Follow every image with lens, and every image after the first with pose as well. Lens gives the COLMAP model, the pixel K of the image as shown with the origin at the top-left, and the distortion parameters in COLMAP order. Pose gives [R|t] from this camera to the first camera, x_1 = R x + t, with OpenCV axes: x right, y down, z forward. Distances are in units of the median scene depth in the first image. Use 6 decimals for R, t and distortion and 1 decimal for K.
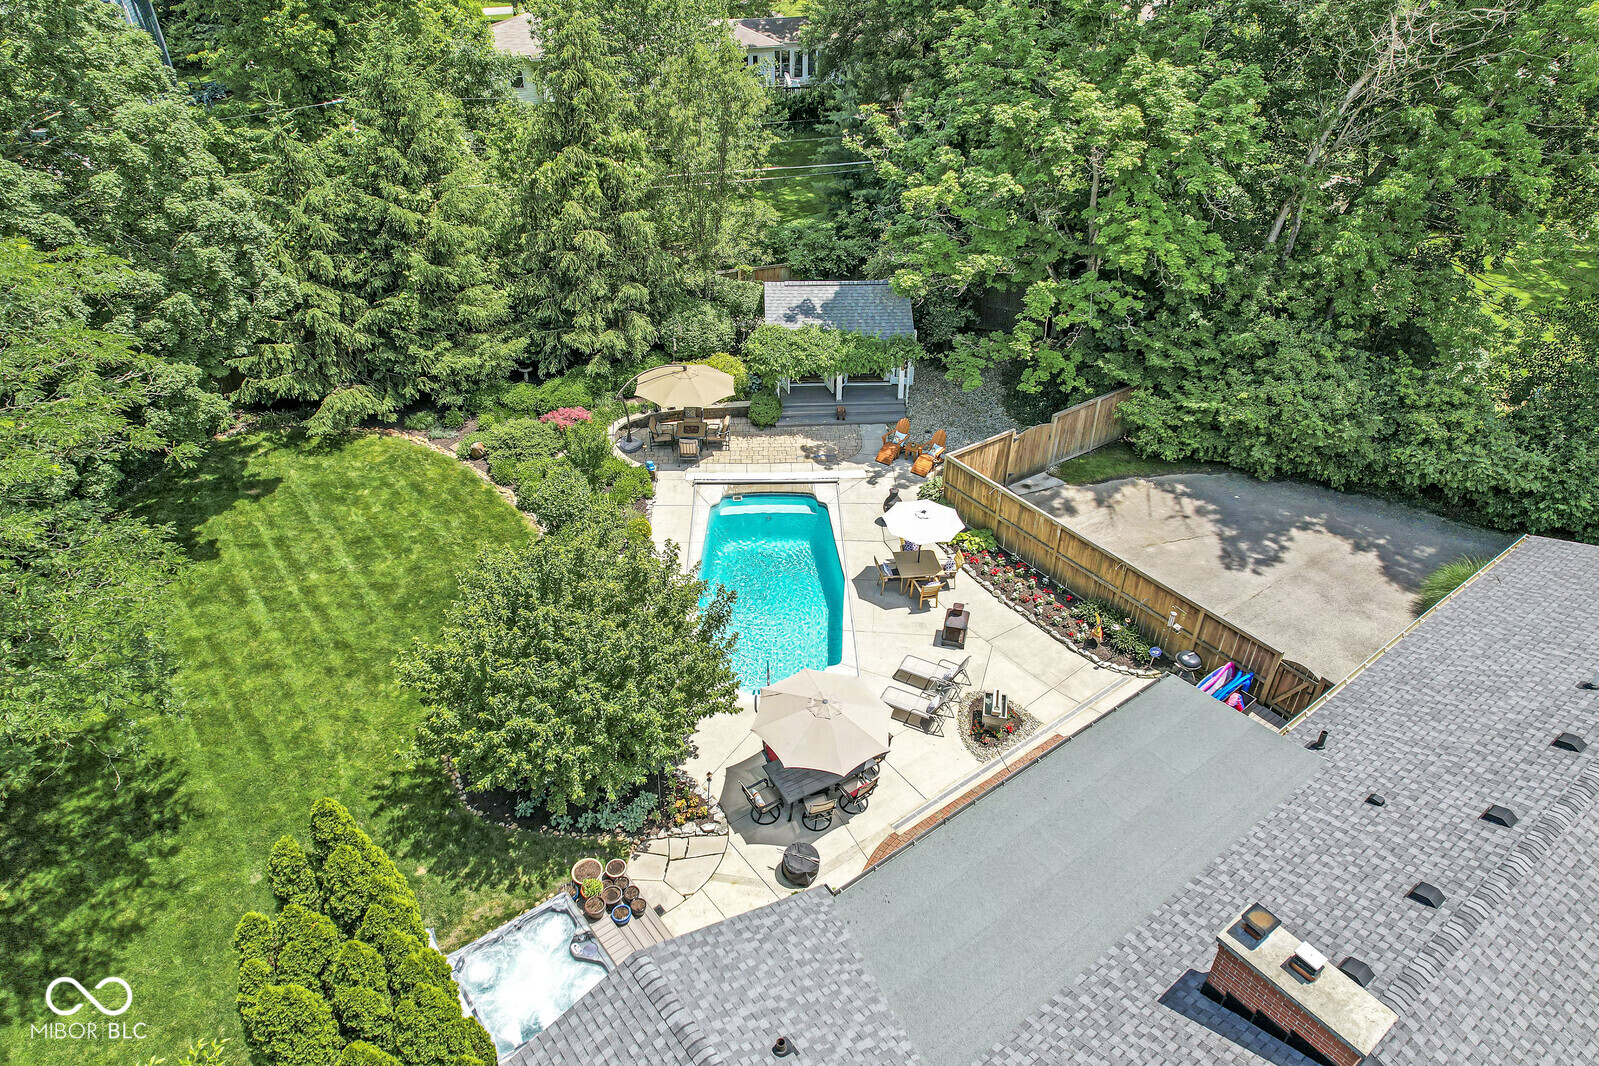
lens RADIAL K [[1042.2, 0, 799.5], [0, 1042.2, 533.0], [0, 0, 1]] dist [-0.081010, 0.069098]
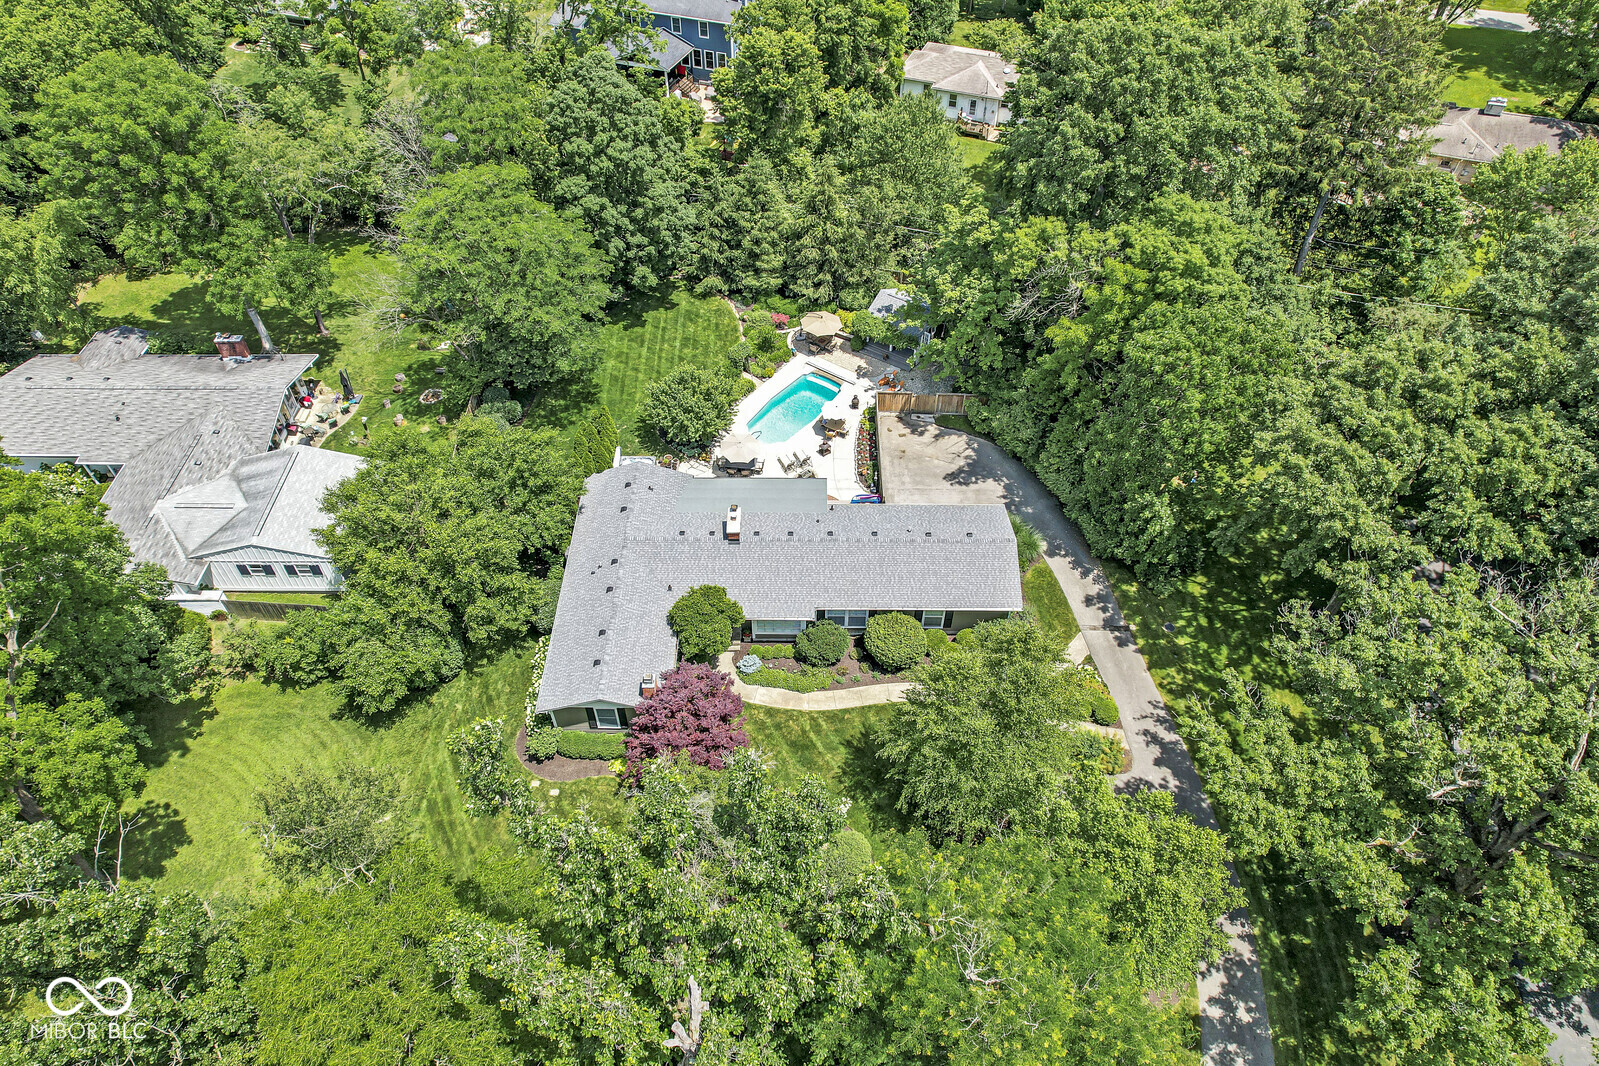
lens RADIAL K [[1042.2, 0, 799.5], [0, 1042.2, 533.0], [0, 0, 1]] dist [-0.081010, 0.069098]
pose [[0.787823, 0.445036, -0.425768, 1.107078], [-0.344375, 0.891428, 0.294553, -0.405711], [0.510628, -0.085431, 0.855547, -1.150846]]
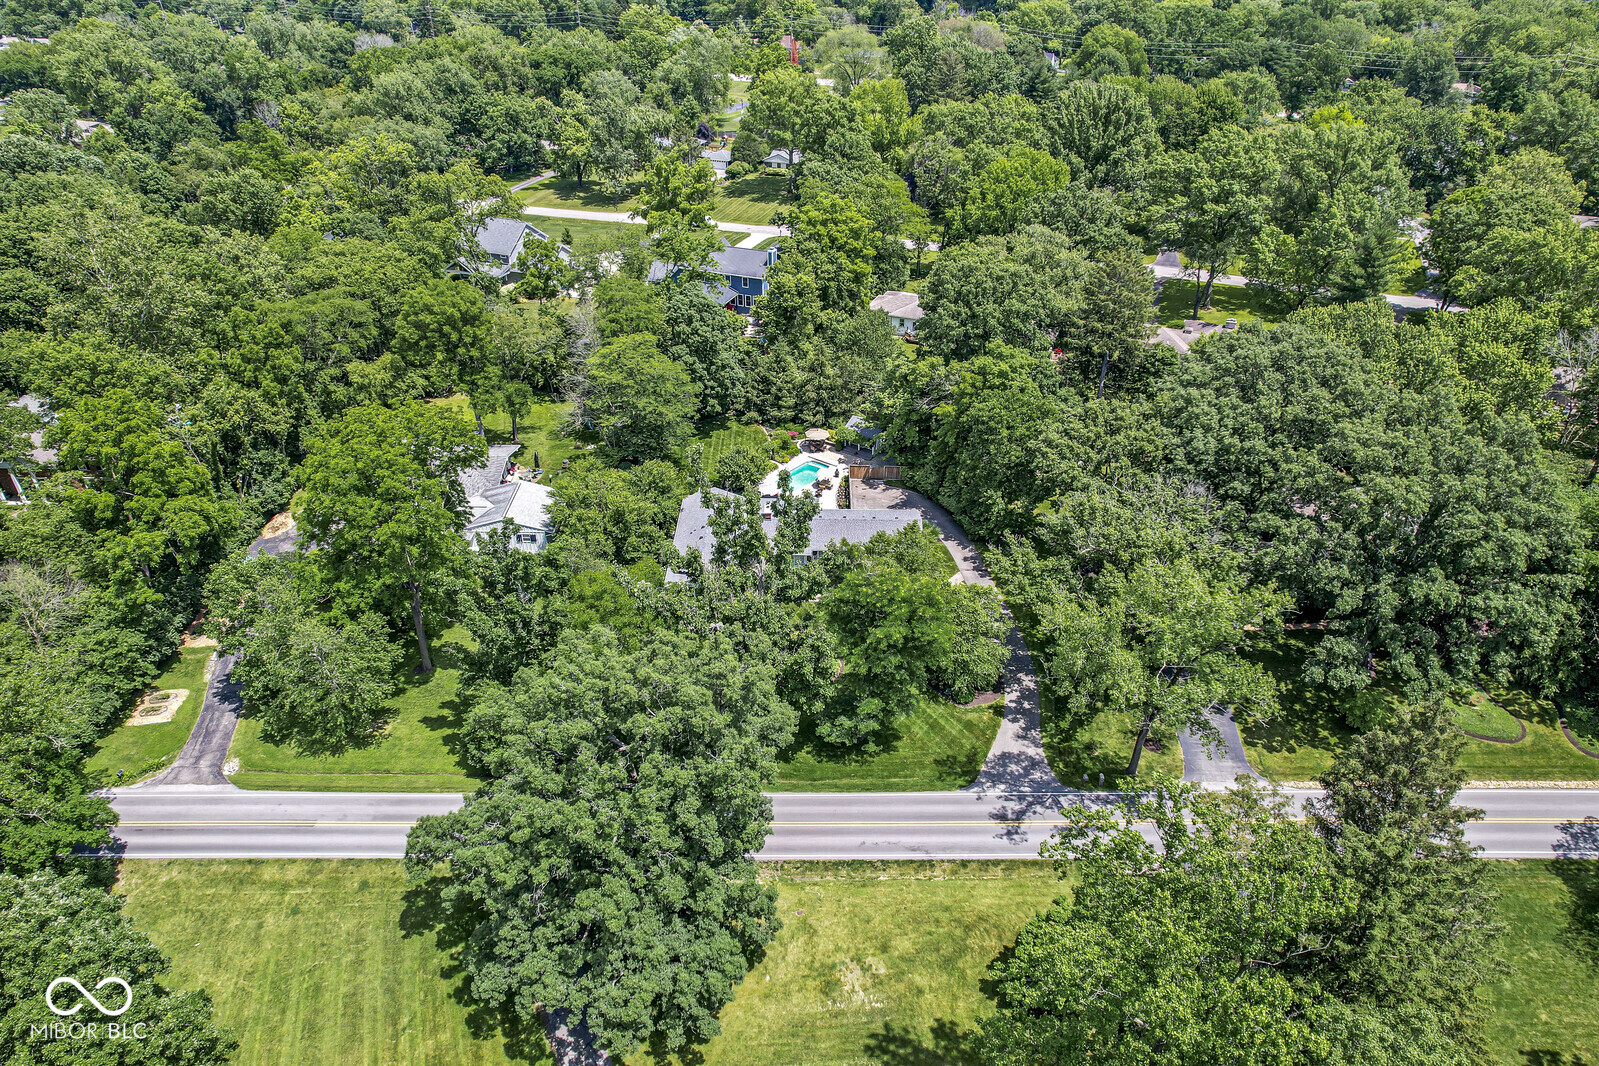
lens RADIAL K [[1042.2, 0, 799.5], [0, 1042.2, 533.0], [0, 0, 1]] dist [-0.081010, 0.069098]
pose [[0.782236, 0.327063, -0.530224, 2.153365], [-0.350022, 0.934803, 0.060238, -0.000385], [0.515356, 0.138469, 0.845715, -2.472033]]
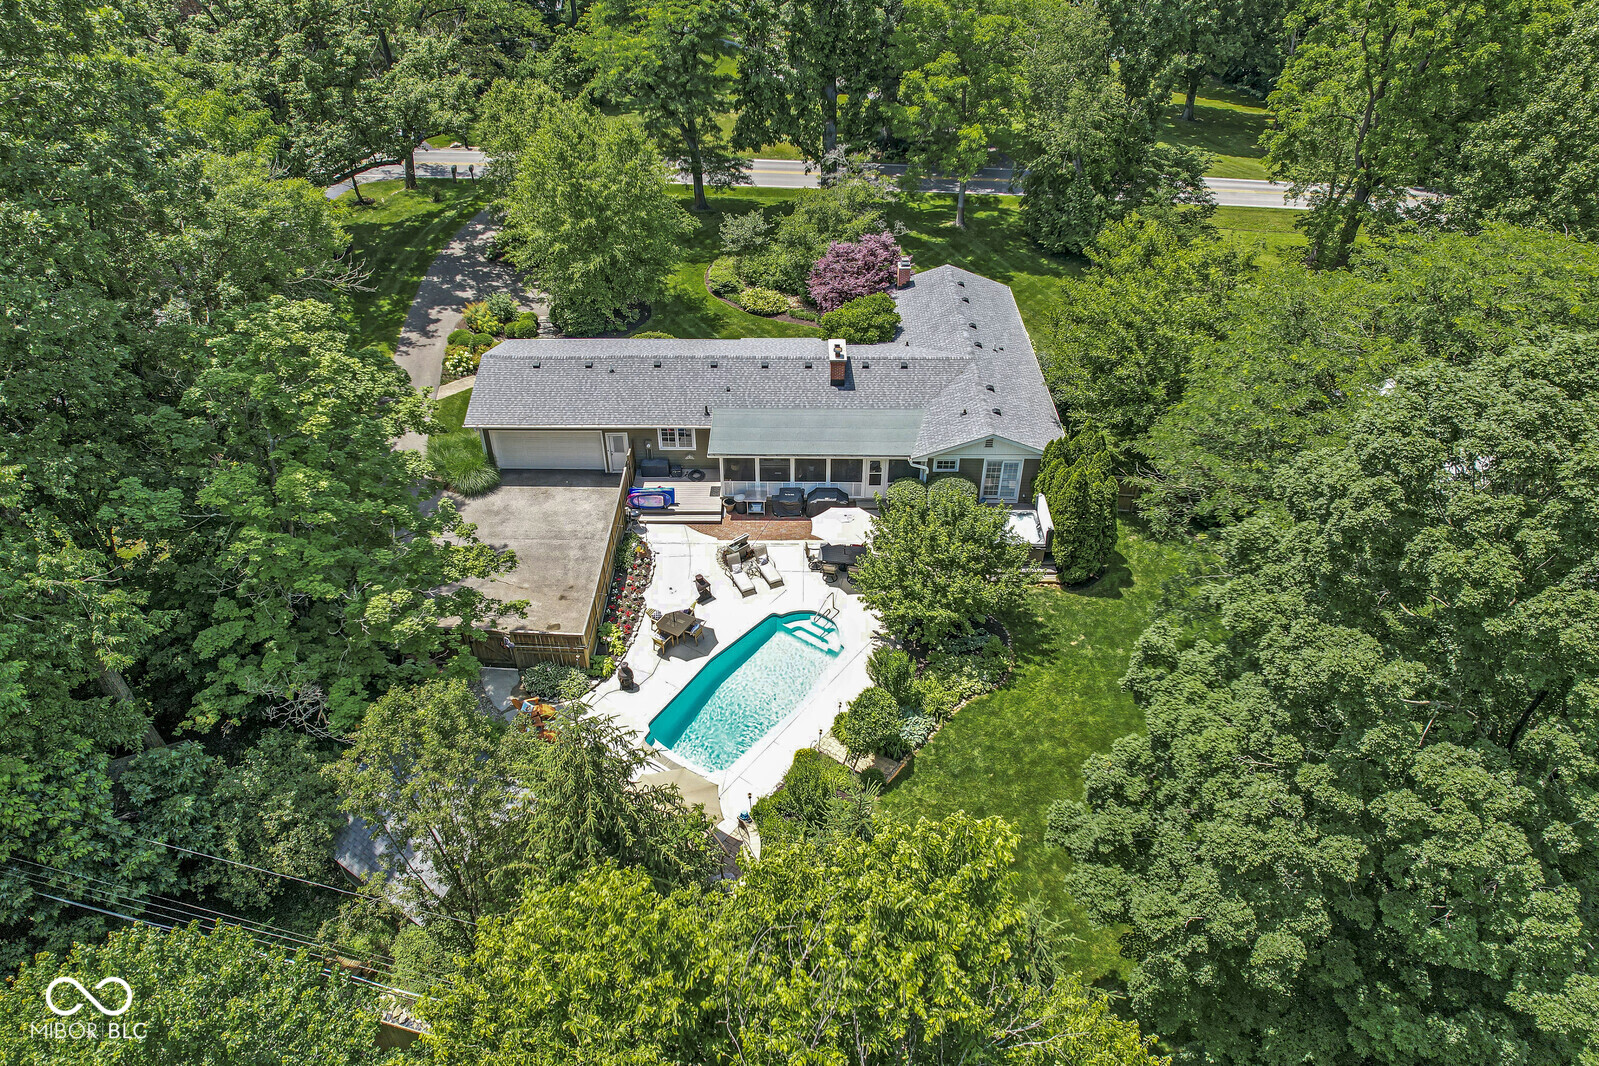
lens RADIAL K [[1042.2, 0, 799.5], [0, 1042.2, 533.0], [0, 0, 1]] dist [-0.081010, 0.069098]
pose [[-0.786265, -0.390991, 0.478449, -0.548621], [0.334256, 0.382097, 0.861554, -1.011707], [-0.519674, 0.837334, -0.169738, 0.883933]]
